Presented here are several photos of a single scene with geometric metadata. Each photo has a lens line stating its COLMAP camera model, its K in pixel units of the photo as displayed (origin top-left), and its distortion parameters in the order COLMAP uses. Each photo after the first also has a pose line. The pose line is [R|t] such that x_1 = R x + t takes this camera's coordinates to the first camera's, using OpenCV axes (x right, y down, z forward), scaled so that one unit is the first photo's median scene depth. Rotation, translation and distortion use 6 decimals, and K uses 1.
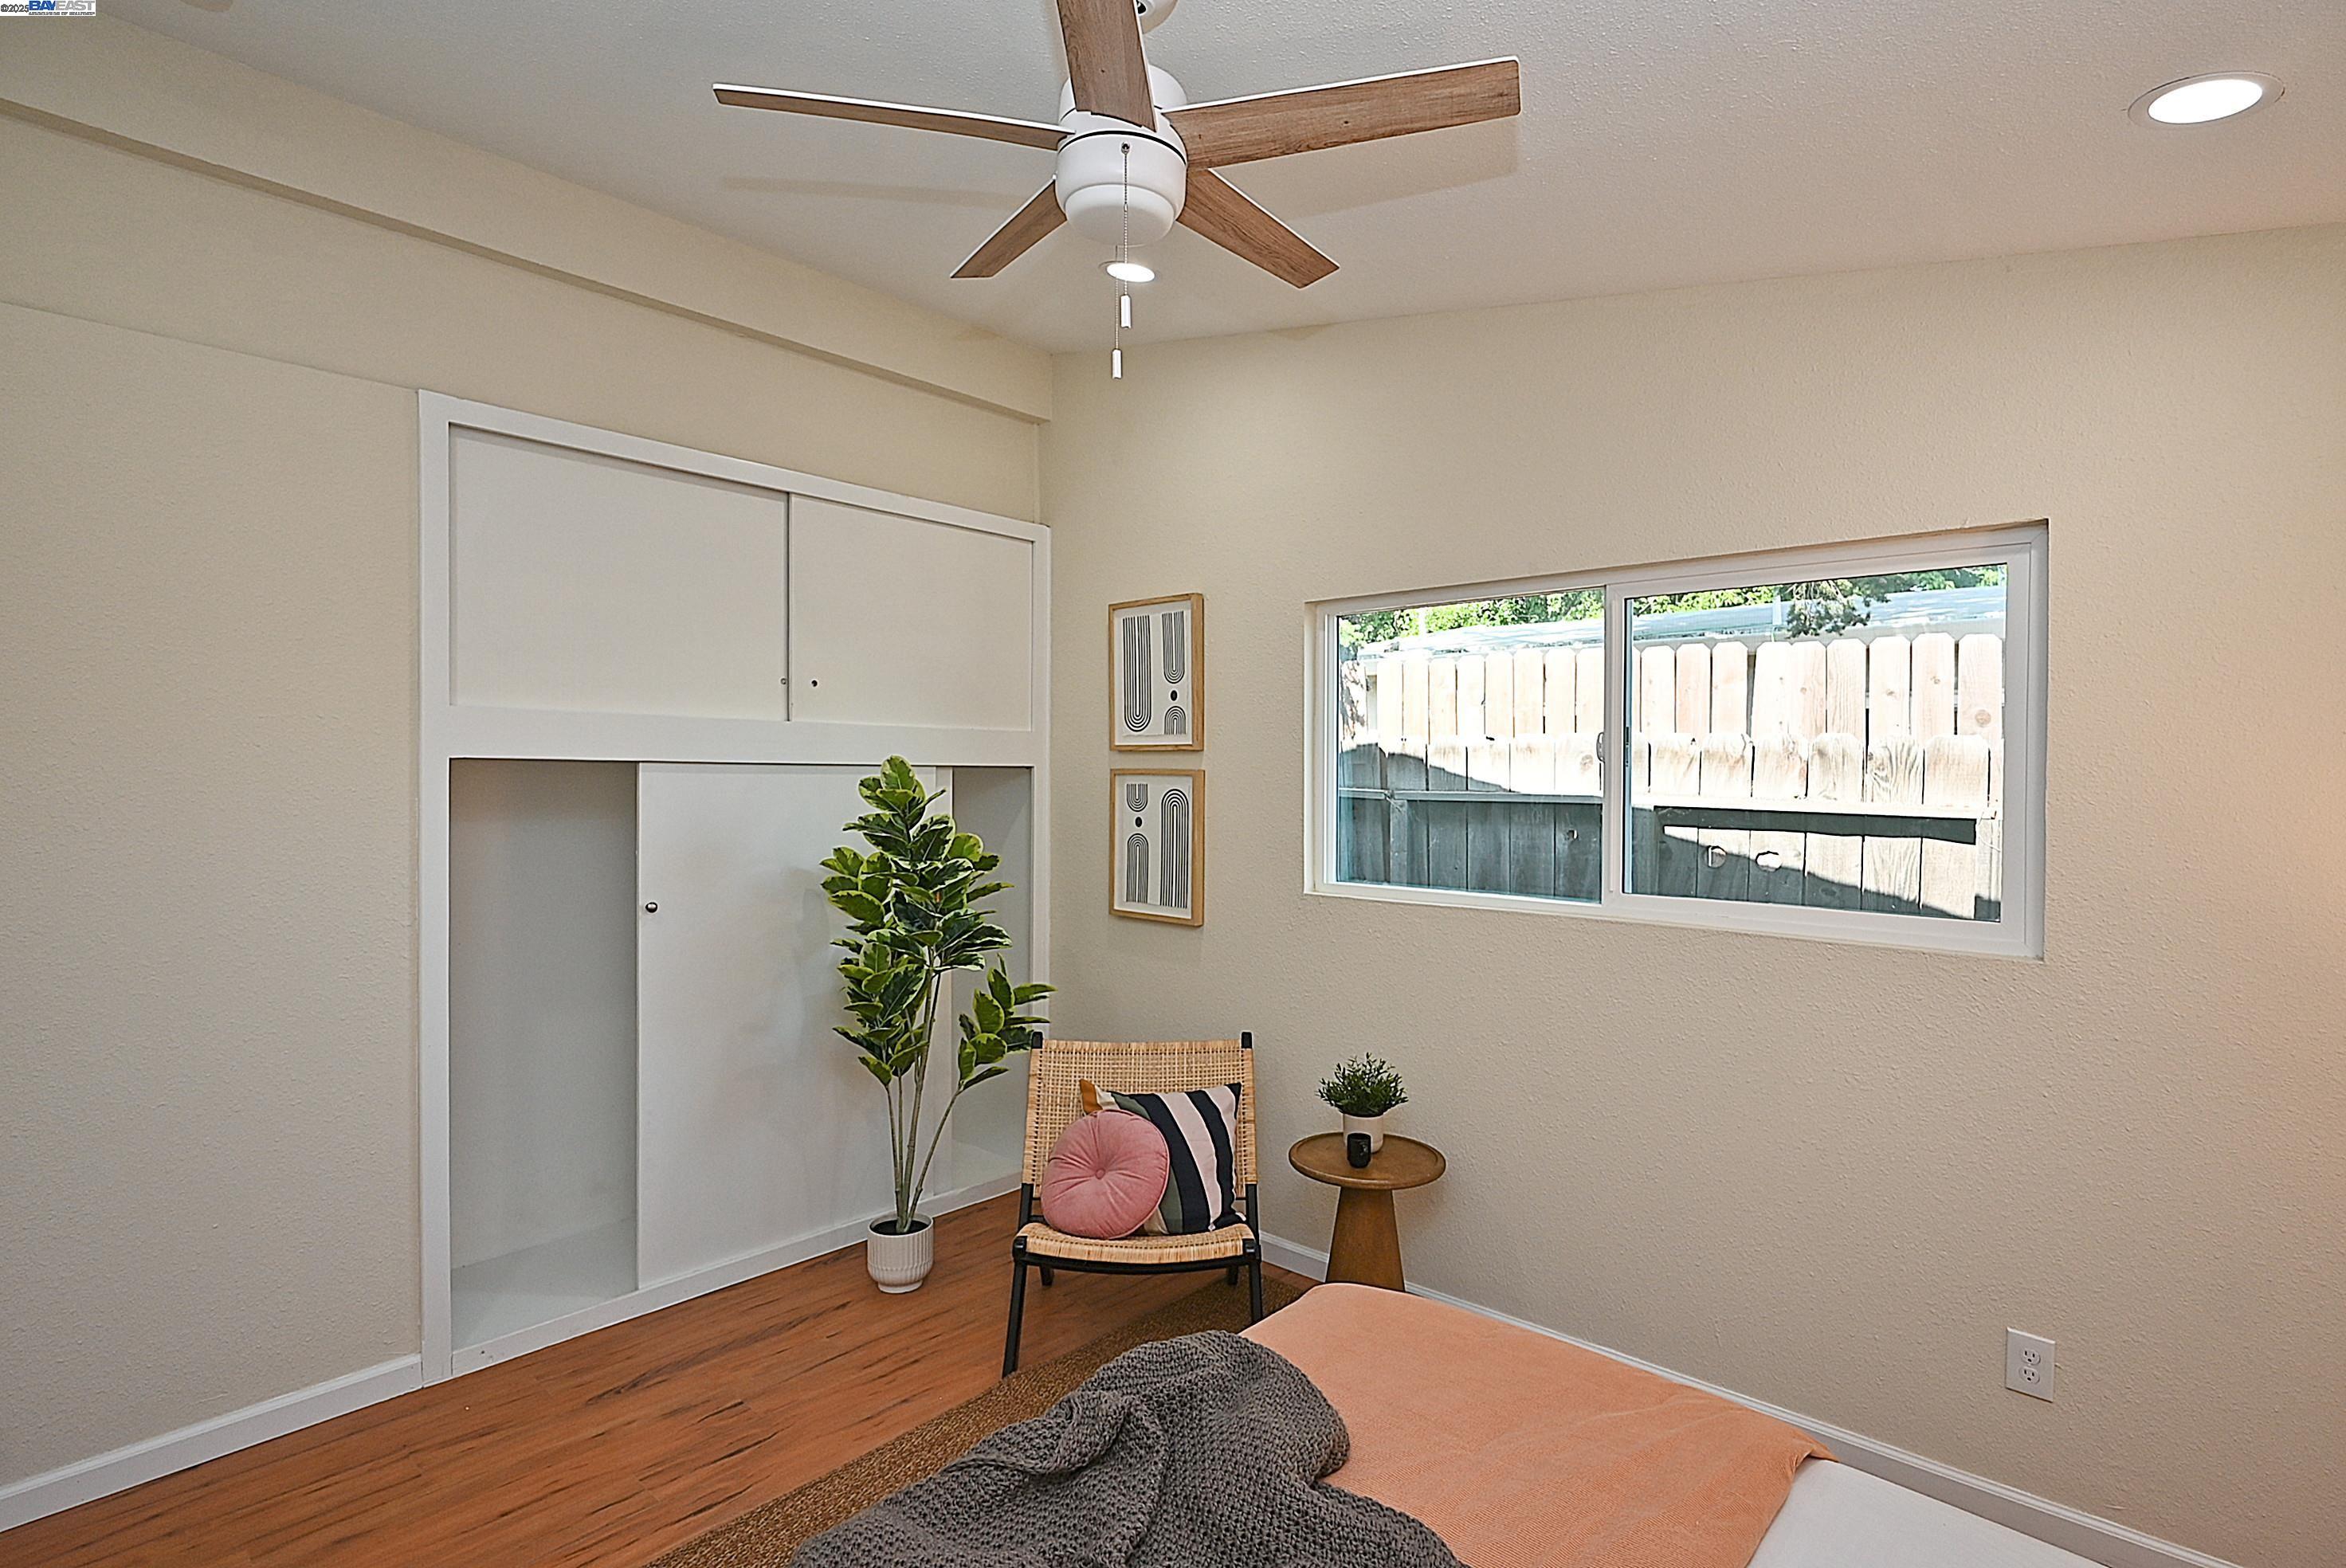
lens RADIAL K [[1155.6, 0, 1166.5], [0, 1155.6, 787.2], [0, 0, 1]] dist [-0.002420, 0.000968]
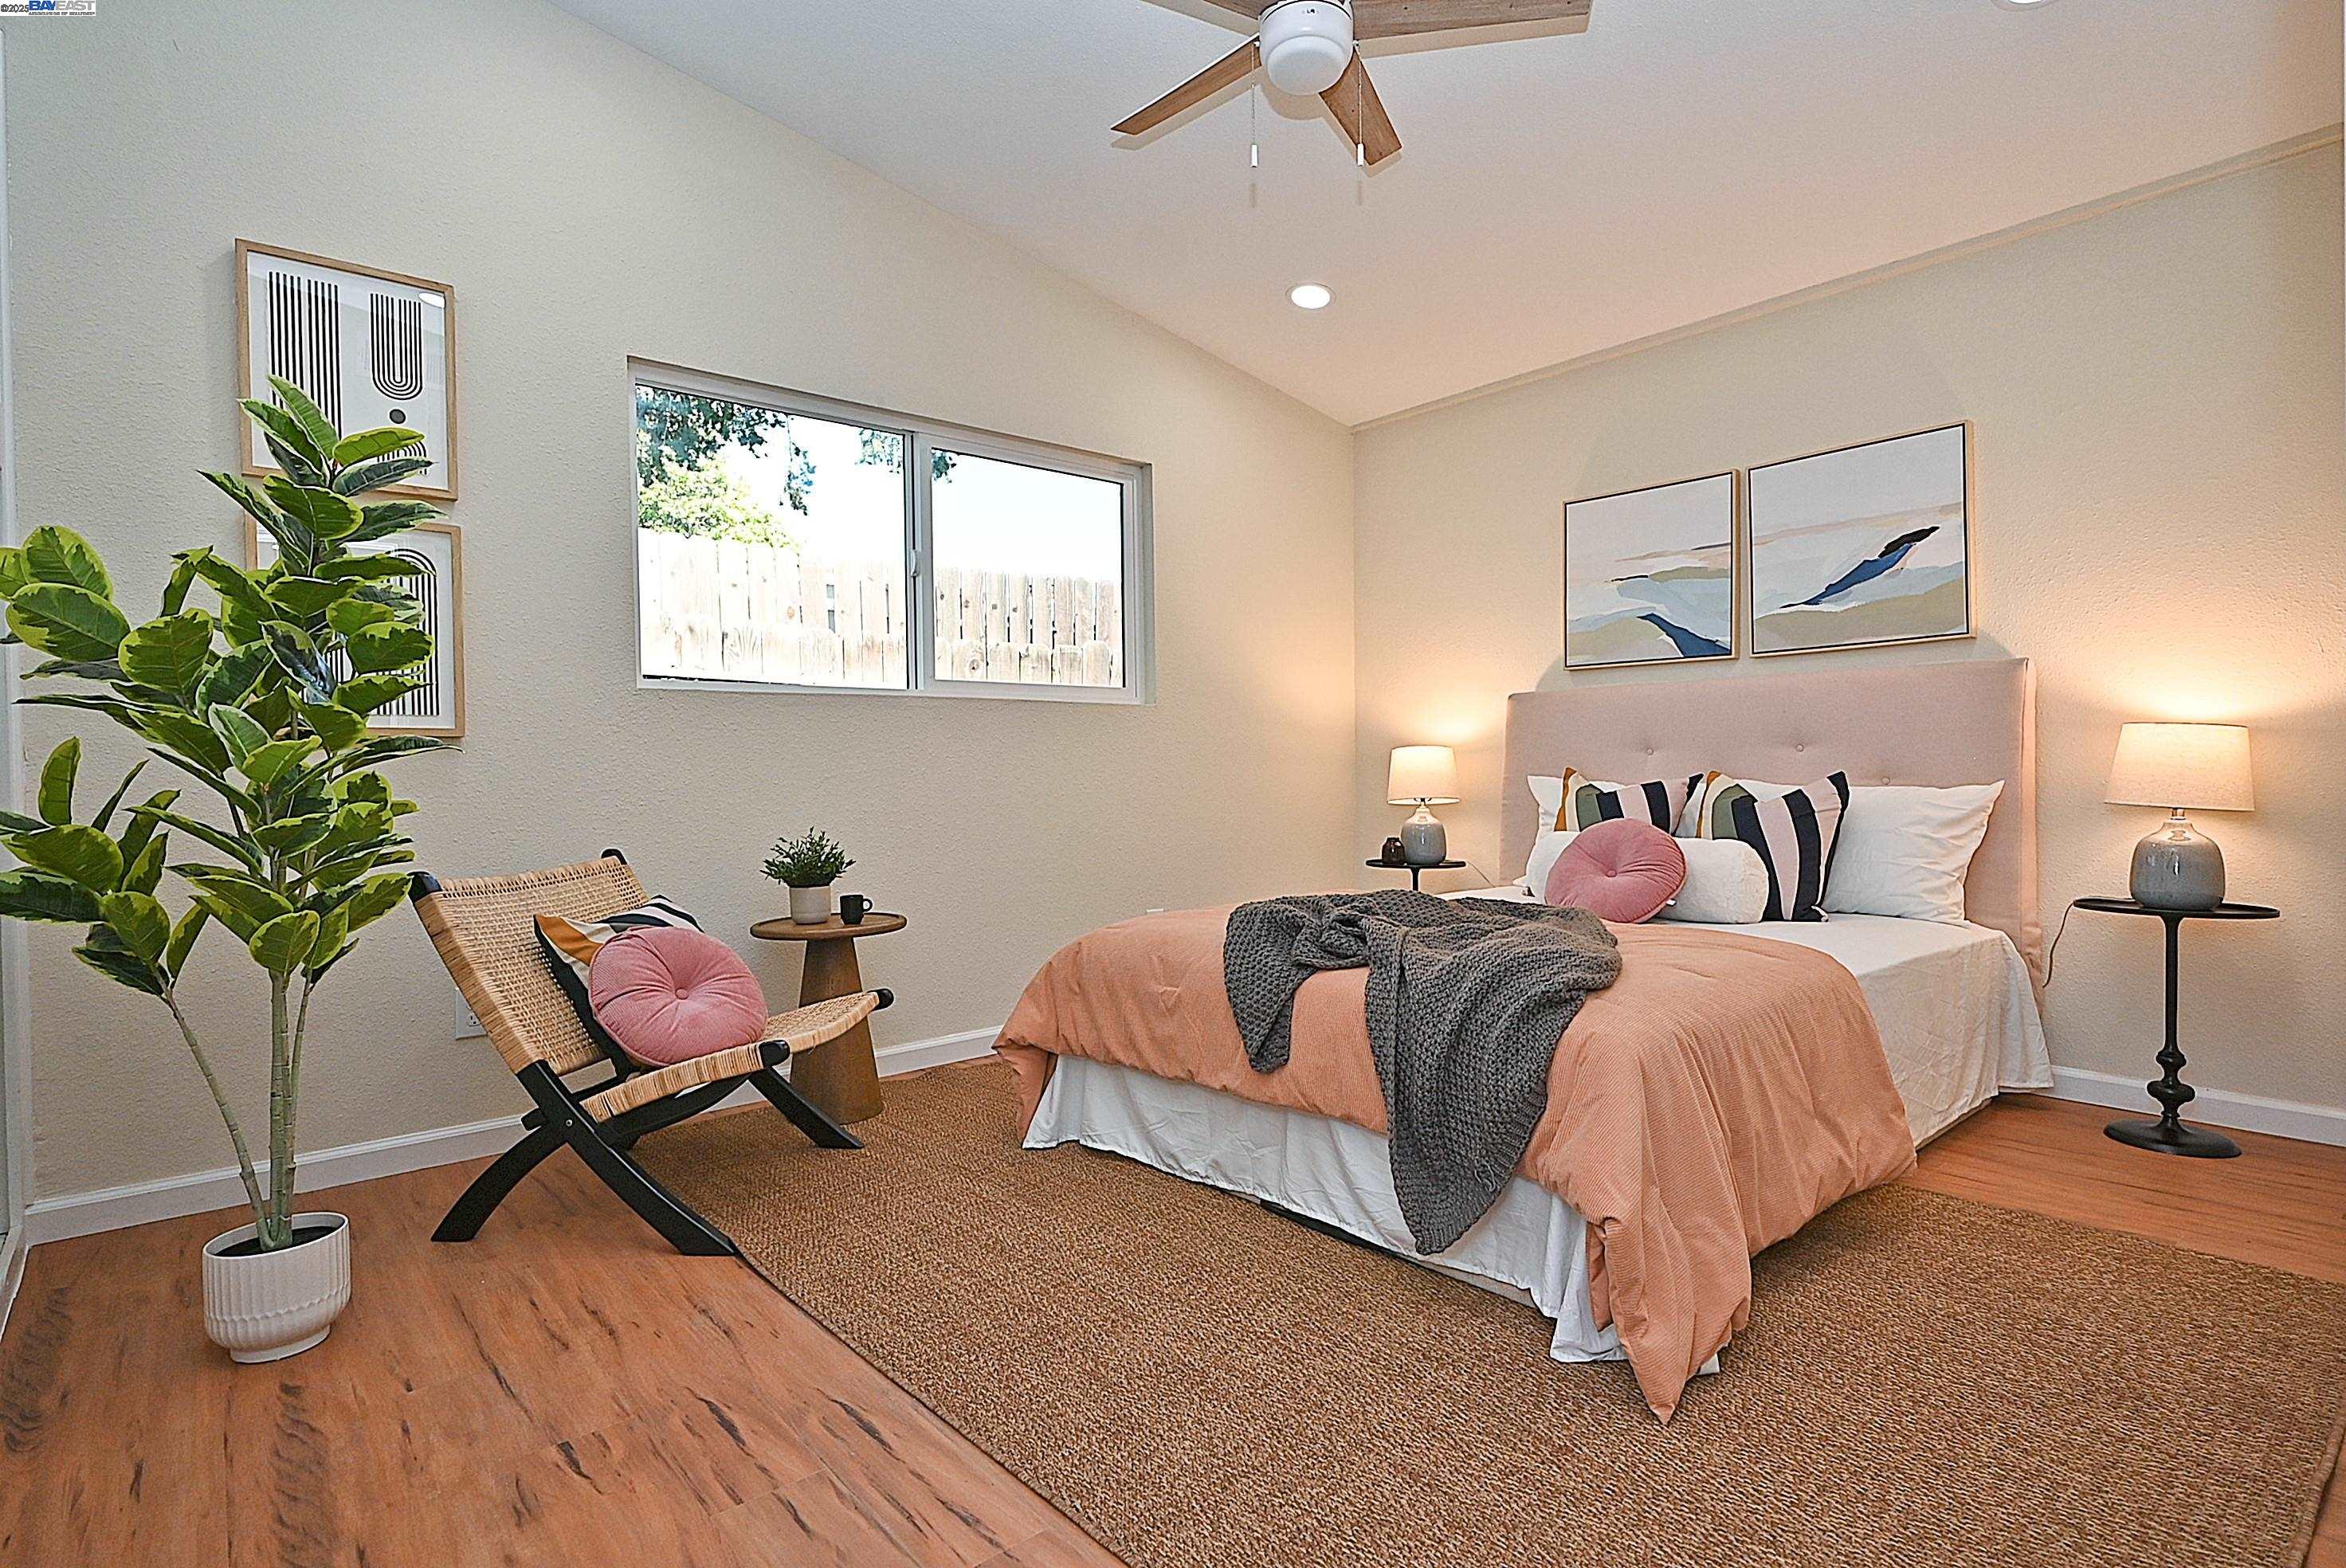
lens RADIAL K [[1155.6, 0, 1166.5], [0, 1155.6, 787.2], [0, 0, 1]] dist [-0.002420, 0.000968]
pose [[0.112729, -0.015590, 0.993504, -0.758210], [0.025999, 0.999581, 0.012735, 0.176909], [-0.993286, 0.024395, 0.113087, 0.534243]]
